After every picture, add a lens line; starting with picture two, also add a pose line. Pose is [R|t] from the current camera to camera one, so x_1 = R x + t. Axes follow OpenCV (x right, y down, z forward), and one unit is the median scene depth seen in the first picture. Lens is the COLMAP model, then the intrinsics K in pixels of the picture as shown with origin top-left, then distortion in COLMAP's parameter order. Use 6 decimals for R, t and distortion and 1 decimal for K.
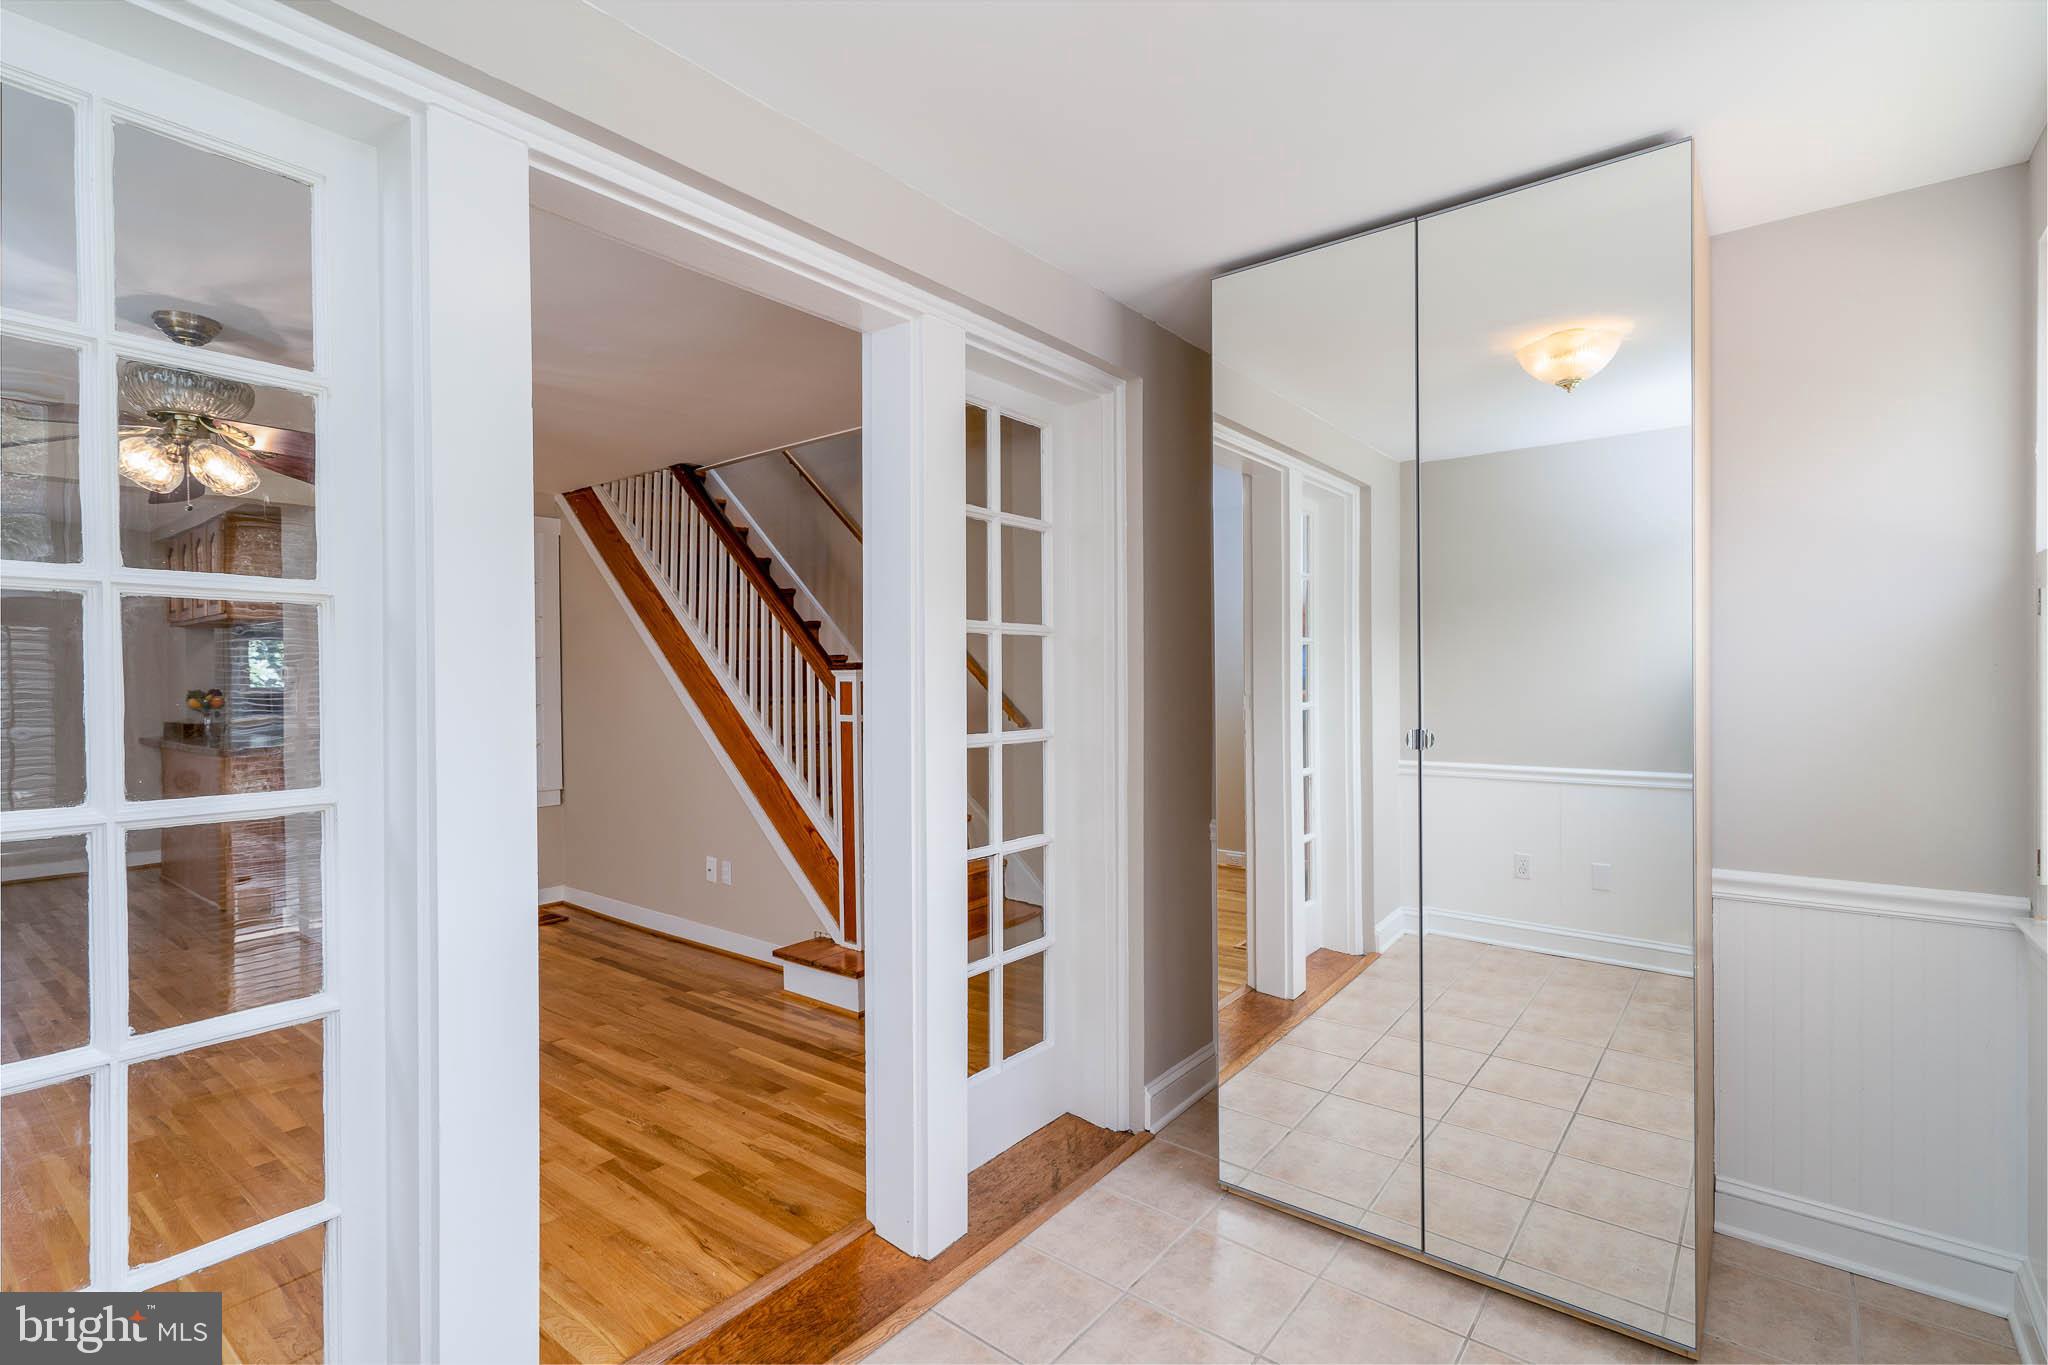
lens RADIAL K [[924.0, 0, 1024.0], [0, 924.0, 682.5], [0, 0, 1]] dist [-0.001459, 0.000153]
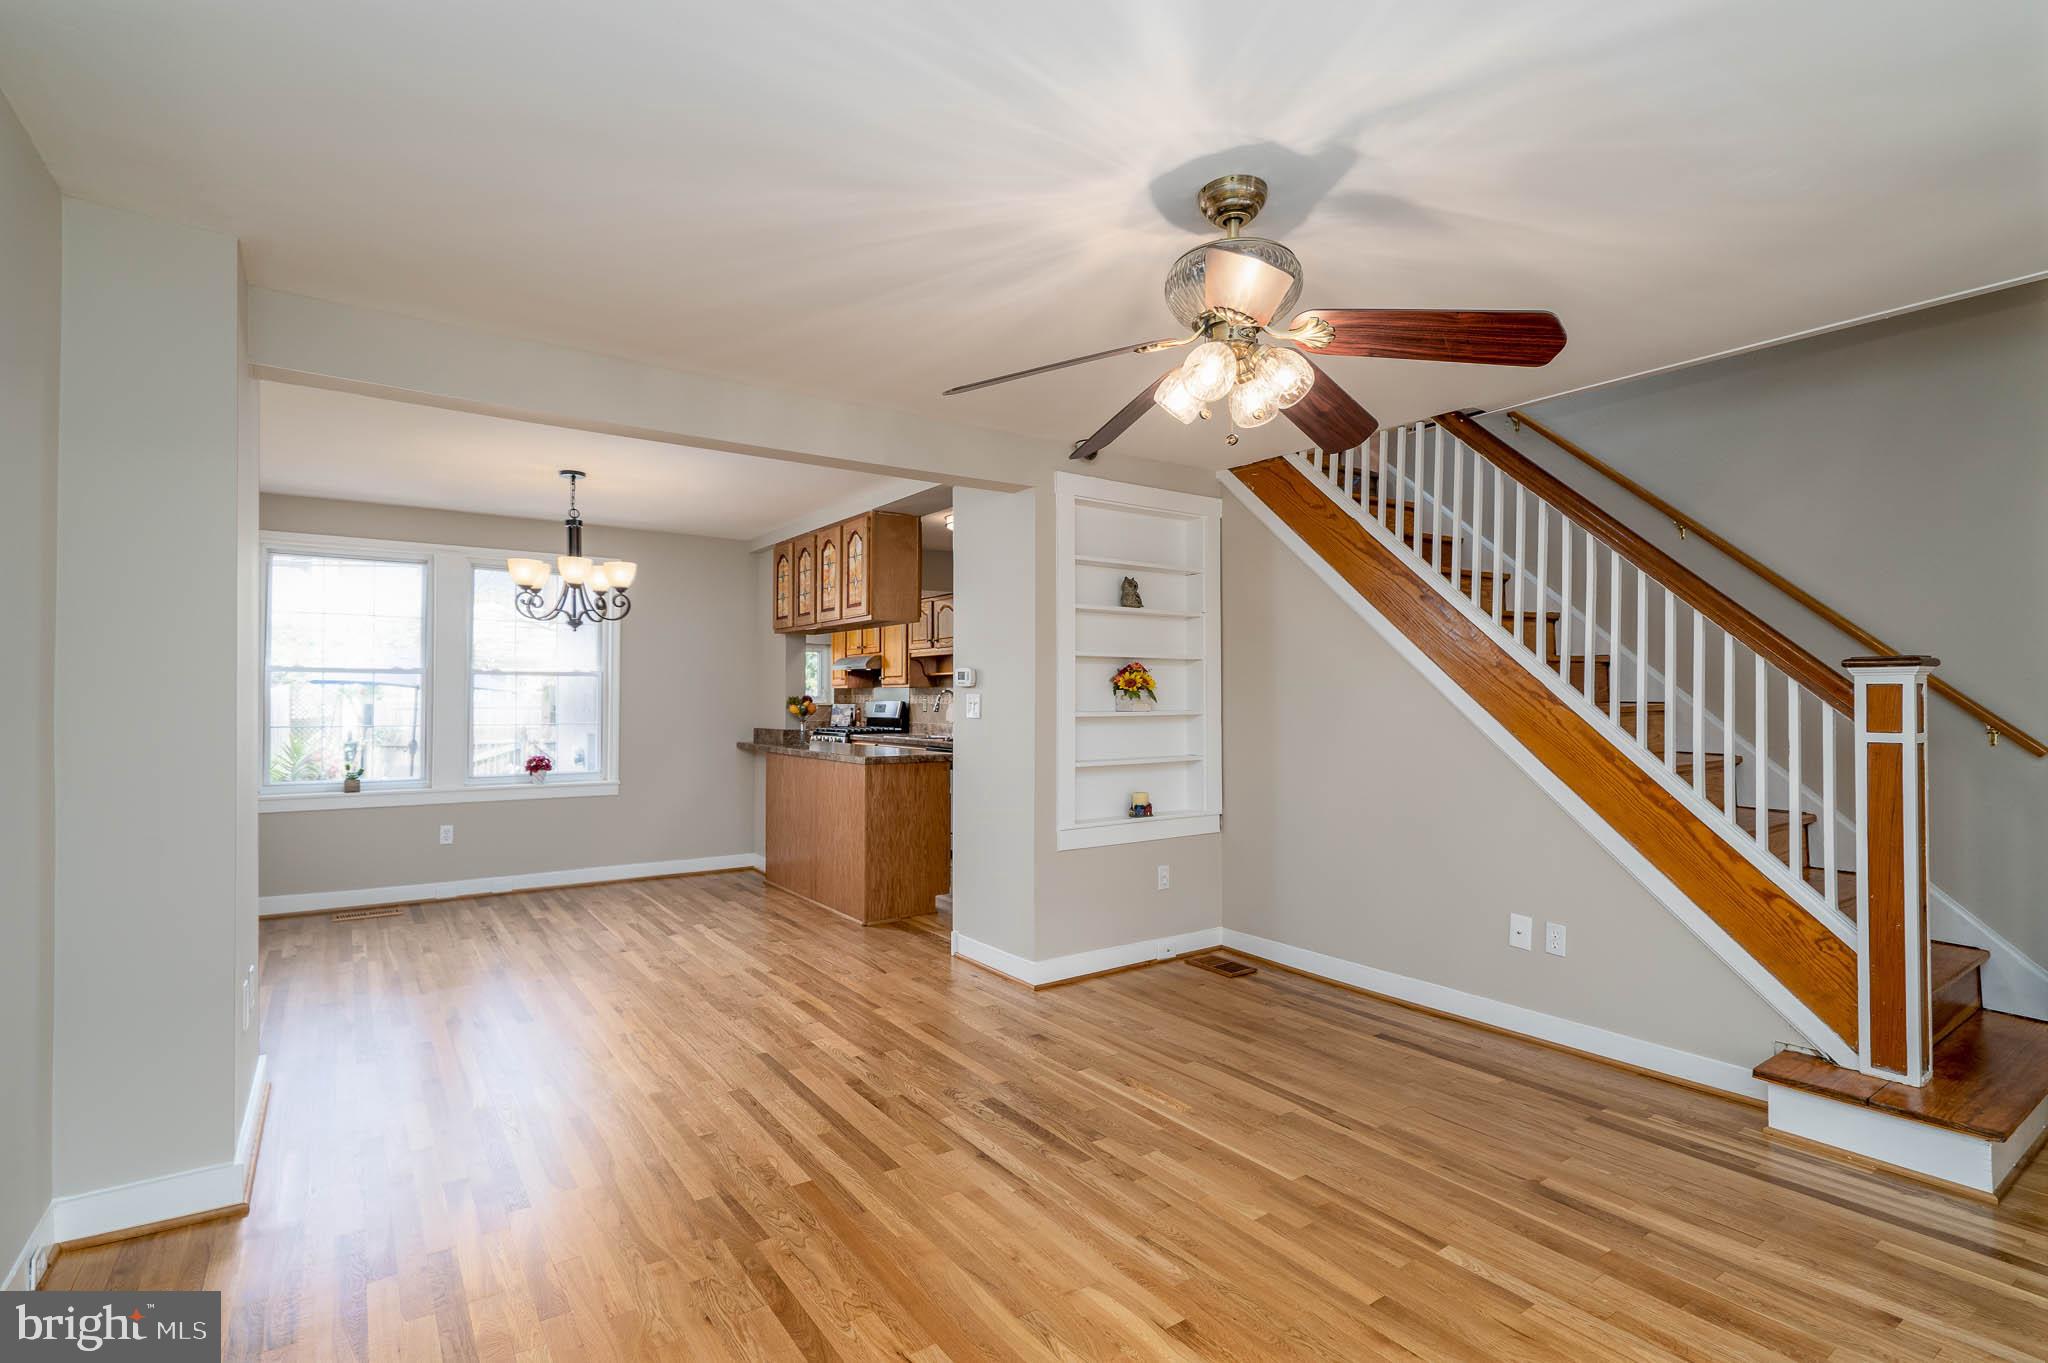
lens RADIAL K [[924.0, 0, 1024.0], [0, 924.0, 681.5], [0, 0, 1]] dist [-0.001459, 0.000153]
pose [[0.961768, 0.002556, -0.273854, -0.598229], [-0.008278, 0.999771, -0.019744, 0.015237], [0.273741, 0.021256, 0.961569, 0.166110]]
